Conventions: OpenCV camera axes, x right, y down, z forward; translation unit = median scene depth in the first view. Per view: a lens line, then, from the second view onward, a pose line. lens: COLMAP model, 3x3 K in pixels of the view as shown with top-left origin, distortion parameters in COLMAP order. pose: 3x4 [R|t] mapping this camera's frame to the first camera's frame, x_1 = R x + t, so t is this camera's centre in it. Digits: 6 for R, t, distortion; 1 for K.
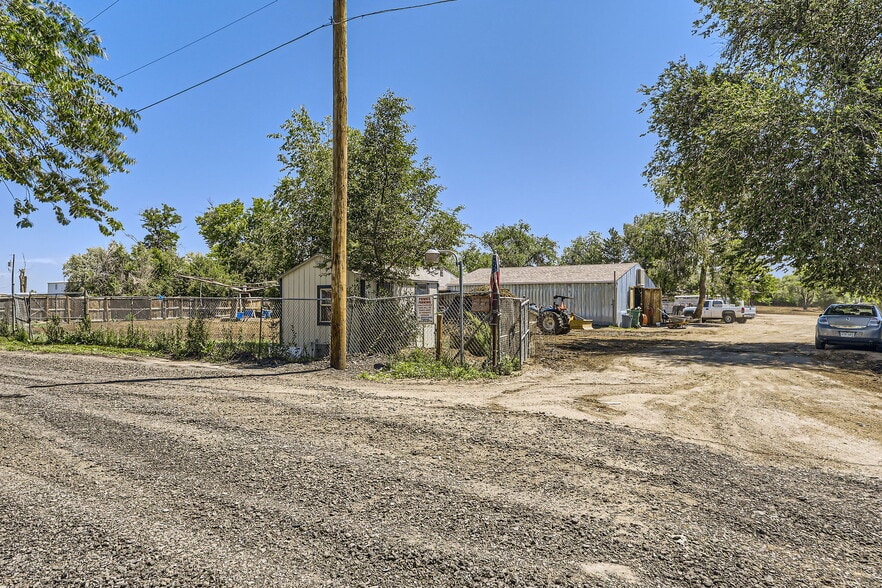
lens RADIAL K [[612.1, 0, 440.2], [0, 612.1, 280.0], [0, 0, 1]] dist [-0.001107, -0.000561]
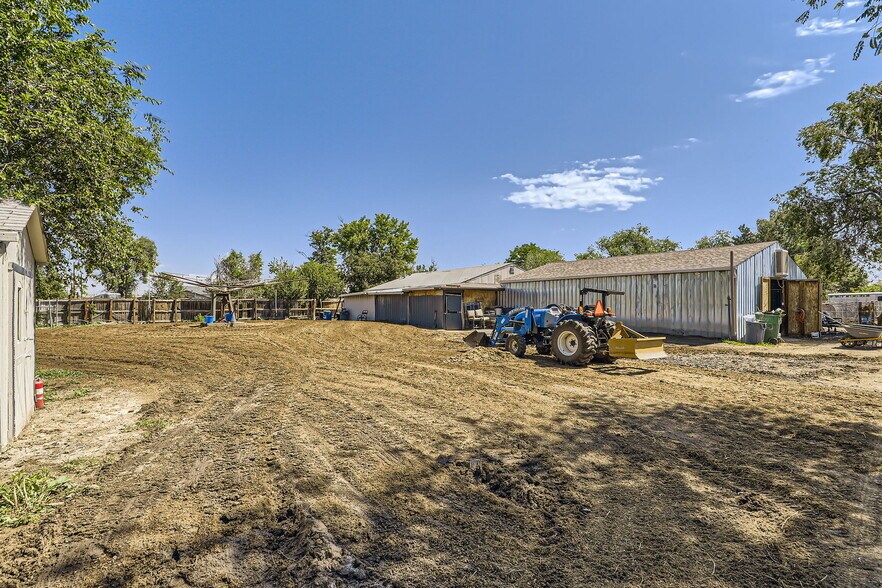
lens RADIAL K [[423.3, 0, 441.0], [0, 423.3, 294.0], [0, 0, 1]] dist [0.001456, 0.000440]
pose [[0.937422, -0.012262, -0.347979, 0.146259], [0.017630, 0.999769, 0.012264, 0.017058], [0.347748, -0.017631, 0.937422, 0.457596]]
